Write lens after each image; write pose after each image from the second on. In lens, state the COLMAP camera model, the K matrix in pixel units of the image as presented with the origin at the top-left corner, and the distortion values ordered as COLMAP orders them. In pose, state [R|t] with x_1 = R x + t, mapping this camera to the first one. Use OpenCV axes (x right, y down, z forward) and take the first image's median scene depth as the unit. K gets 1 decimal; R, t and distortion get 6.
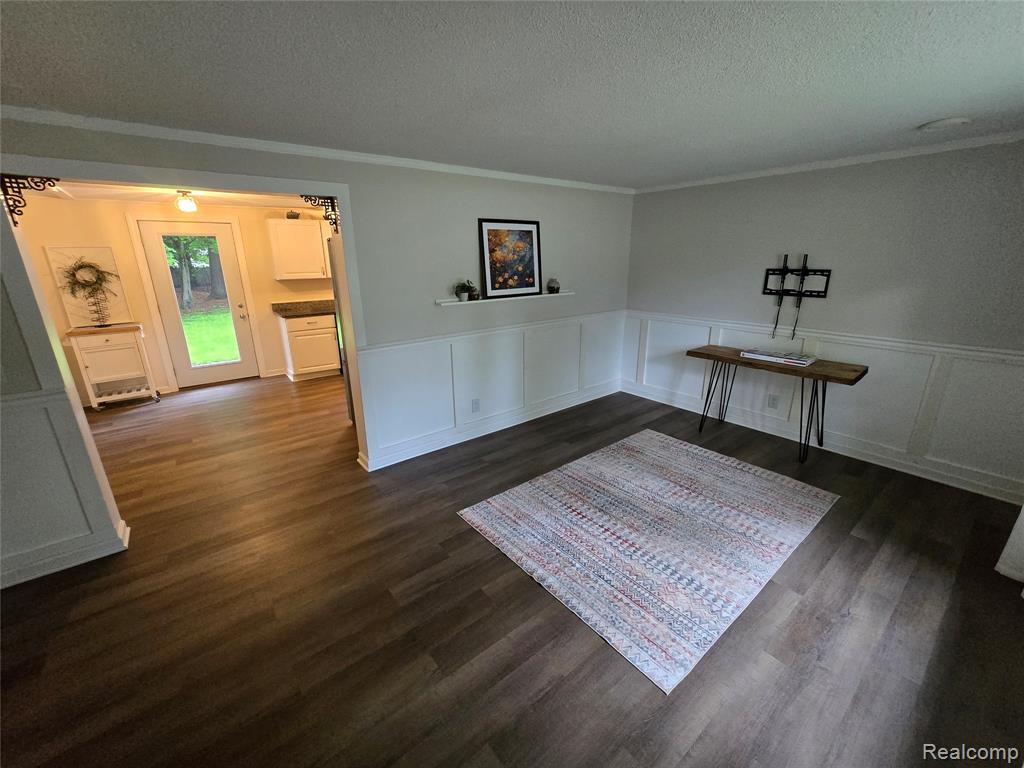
lens RADIAL K [[417.5, 0, 511.0], [0, 417.5, 383.2], [0, 0, 1]] dist [-0.000232, -0.000631]
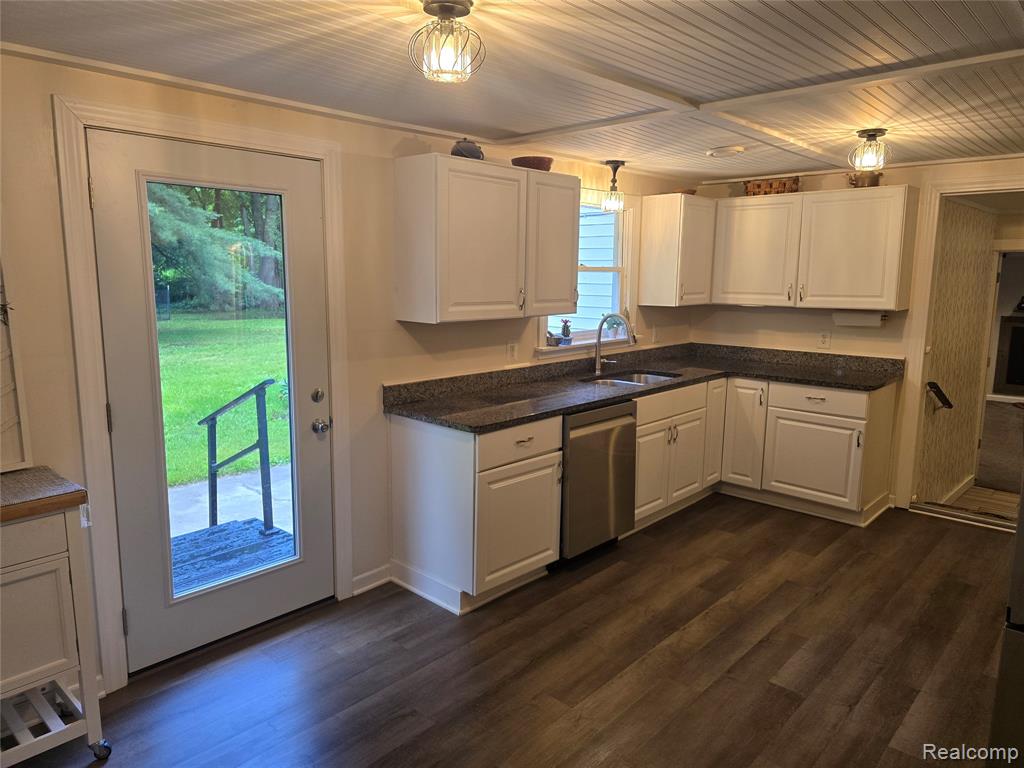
lens RADIAL K [[687.8, 0, 512.0], [0, 687.8, 384.0], [0, 0, 1]] dist [0.063245, -0.058202]
pose [[0.988033, -0.008514, 0.154008, -1.140506], [0.029828, 0.990174, -0.136620, -0.224699], [-0.151332, 0.139579, 0.978579, 0.839316]]
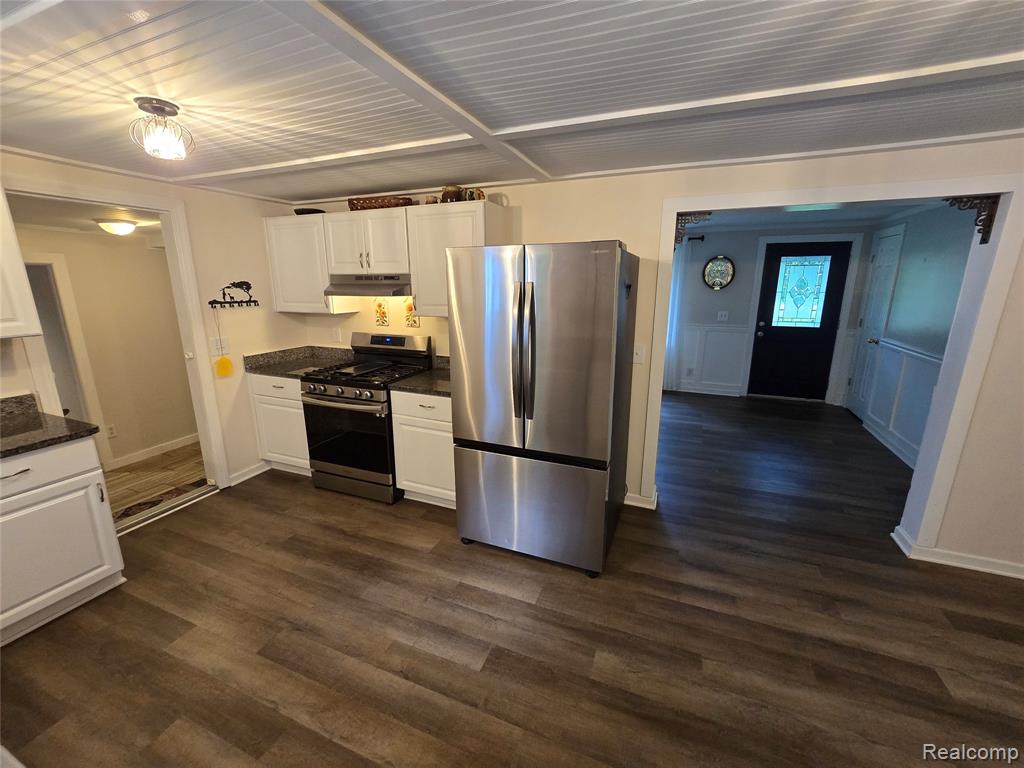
lens RADIAL K [[417.5, 0, 511.0], [0, 417.5, 383.2], [0, 0, 1]] dist [-0.000232, -0.000631]
pose [[-0.488758, -0.196401, 0.850025, -1.115743], [0.264341, 0.895190, 0.358830, -0.537951], [-0.831408, 0.400078, -0.385615, 1.818064]]
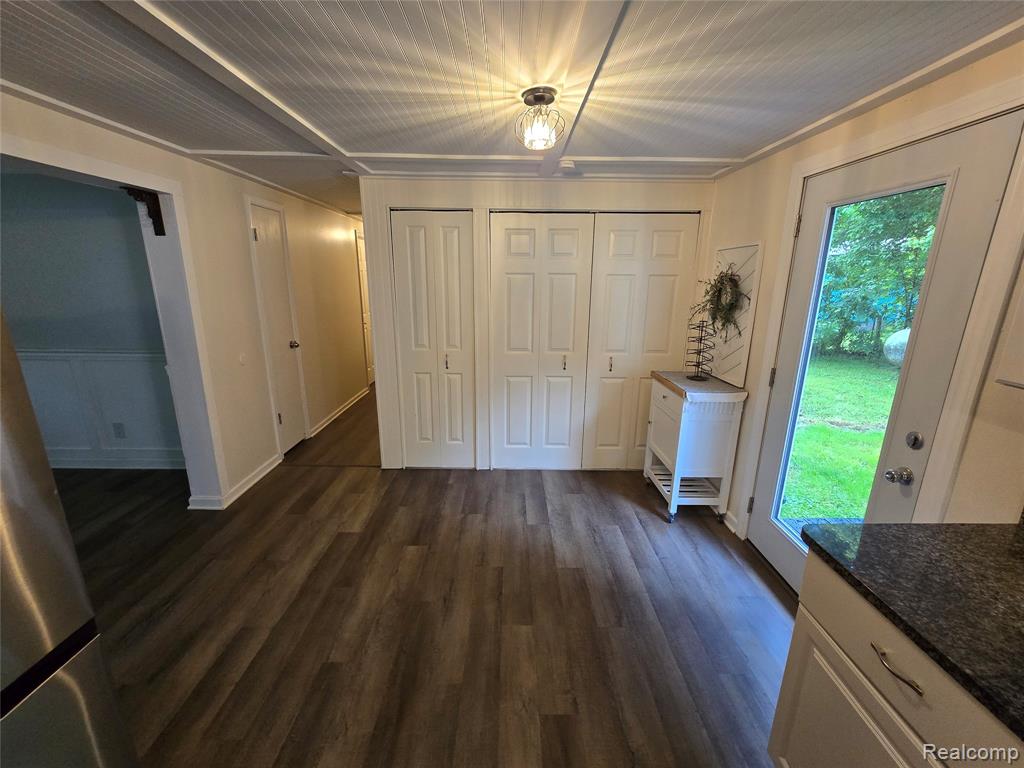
lens RADIAL K [[417.5, 0, 511.0], [0, 417.5, 383.2], [0, 0, 1]] dist [-0.000232, -0.000631]
pose [[-0.620702, 0.200401, -0.758003, -0.577059], [-0.233949, 0.875402, 0.423012, -0.533914], [0.748329, 0.439898, -0.496480, 1.822027]]
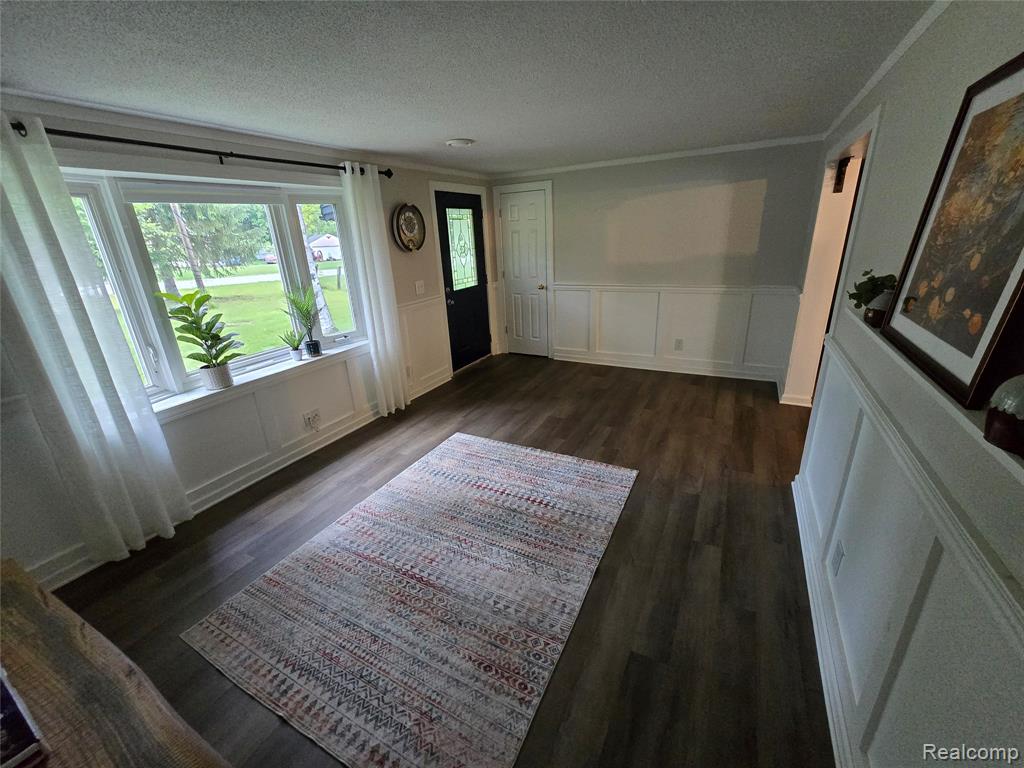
lens RADIAL K [[417.5, 0, 511.0], [0, 417.5, 383.2], [0, 0, 1]] dist [-0.000232, -0.000631]
pose [[-0.916178, 0.186992, -0.354474, 0.487846], [-0.061425, 0.808511, 0.585266, -0.458832], [0.396036, 0.557982, -0.729254, 1.483081]]
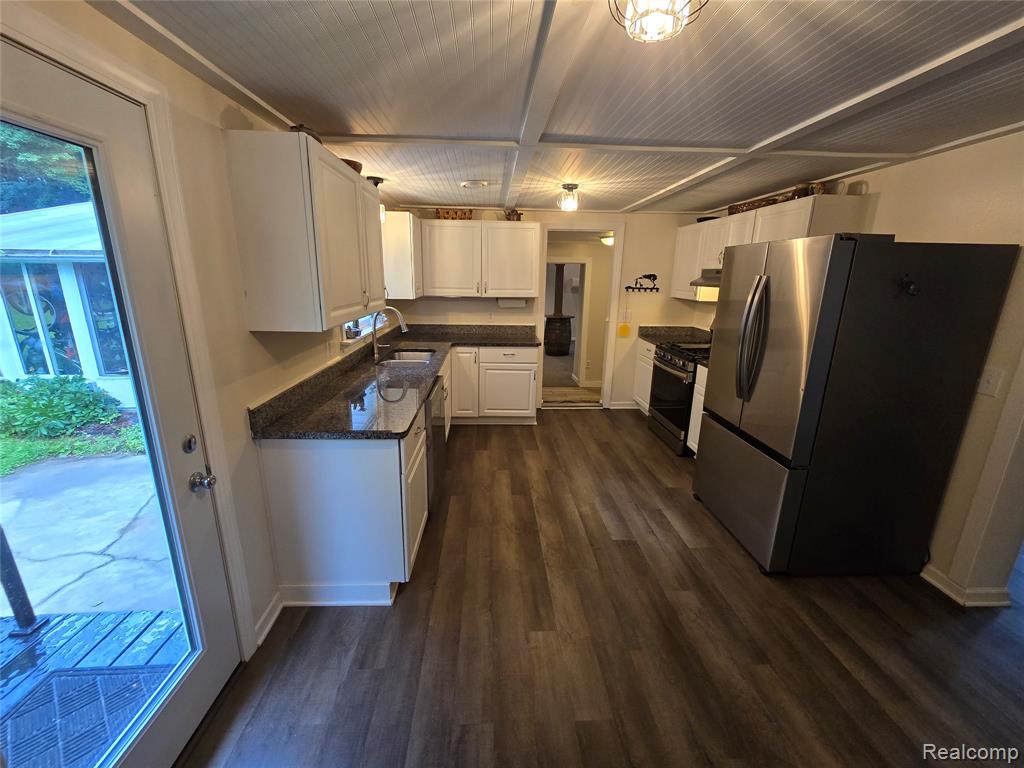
lens RADIAL K [[417.5, 0, 511.0], [0, 417.5, 383.2], [0, 0, 1]] dist [-0.000232, -0.000631]
pose [[0.581297, -0.189012, 0.791435, -1.436396], [0.220487, 0.972846, 0.070393, -0.388323], [-0.783249, 0.133582, 0.607187, 1.358779]]
